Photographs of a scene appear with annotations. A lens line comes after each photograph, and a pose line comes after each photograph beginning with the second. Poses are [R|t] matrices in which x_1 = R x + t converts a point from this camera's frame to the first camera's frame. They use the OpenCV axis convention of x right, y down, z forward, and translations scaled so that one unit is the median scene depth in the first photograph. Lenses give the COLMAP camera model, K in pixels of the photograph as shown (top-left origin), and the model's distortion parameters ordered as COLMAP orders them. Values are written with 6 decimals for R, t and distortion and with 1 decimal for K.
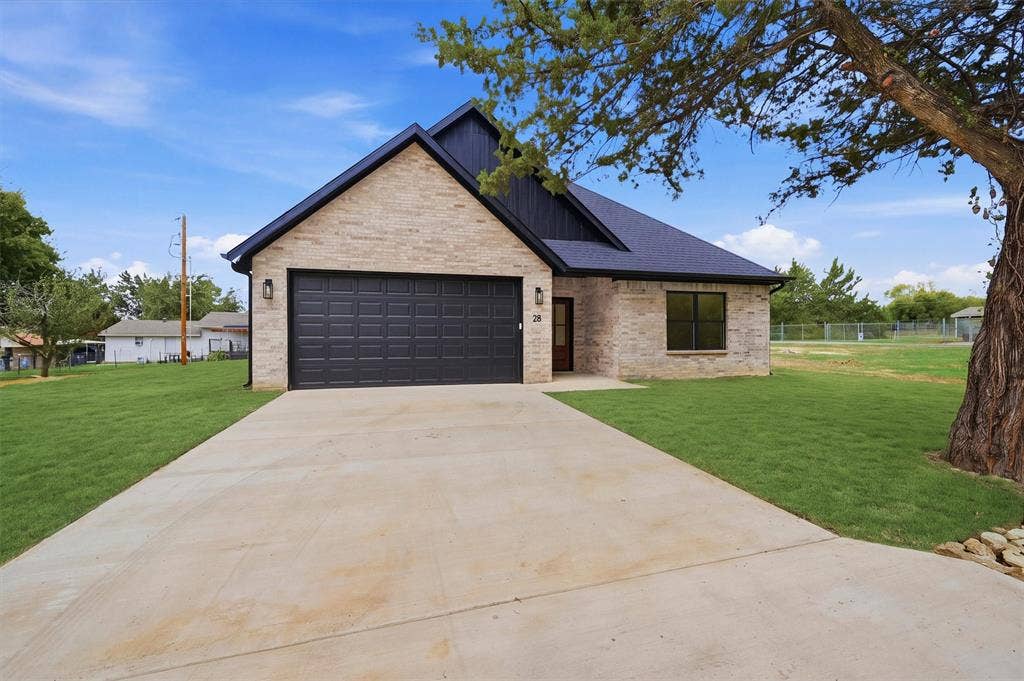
lens RADIAL K [[388.1, 0, 518.2], [0, 388.1, 342.1], [0, 0, 1]] dist [0.004142, 0.000363]
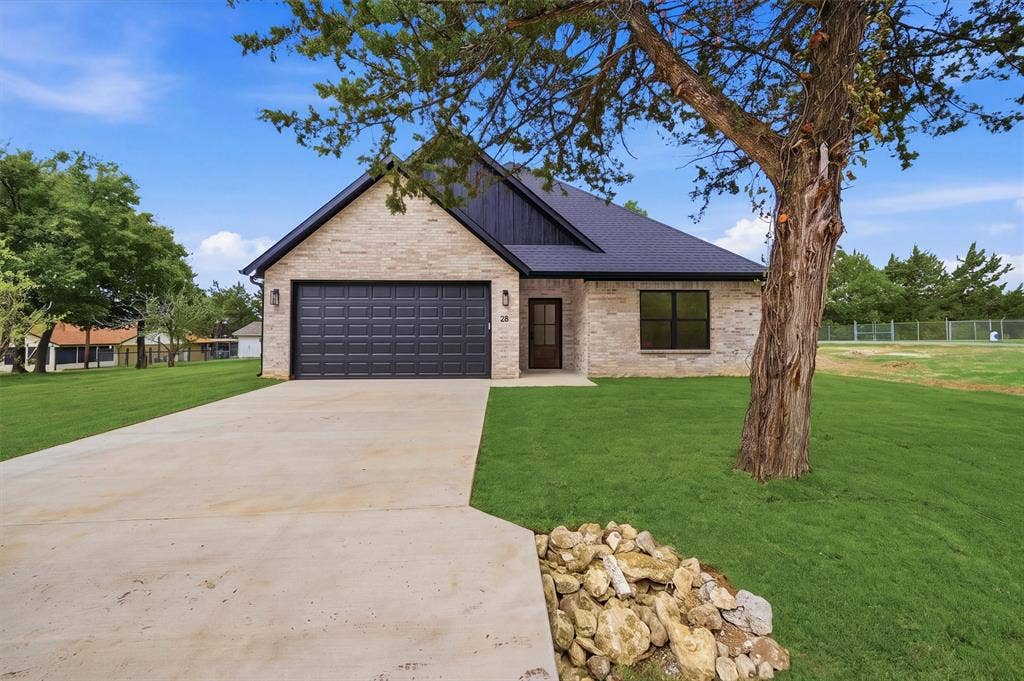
lens RADIAL K [[388.1, 0, 537.2], [0, 388.1, 329.6], [0, 0, 1]] dist [0.004142, 0.000363]
pose [[0.980097, -0.003196, -0.198495, 0.331650], [-0.003104, 0.999502, -0.031417, 0.002478], [0.198497, 0.031407, 0.979598, -0.033976]]
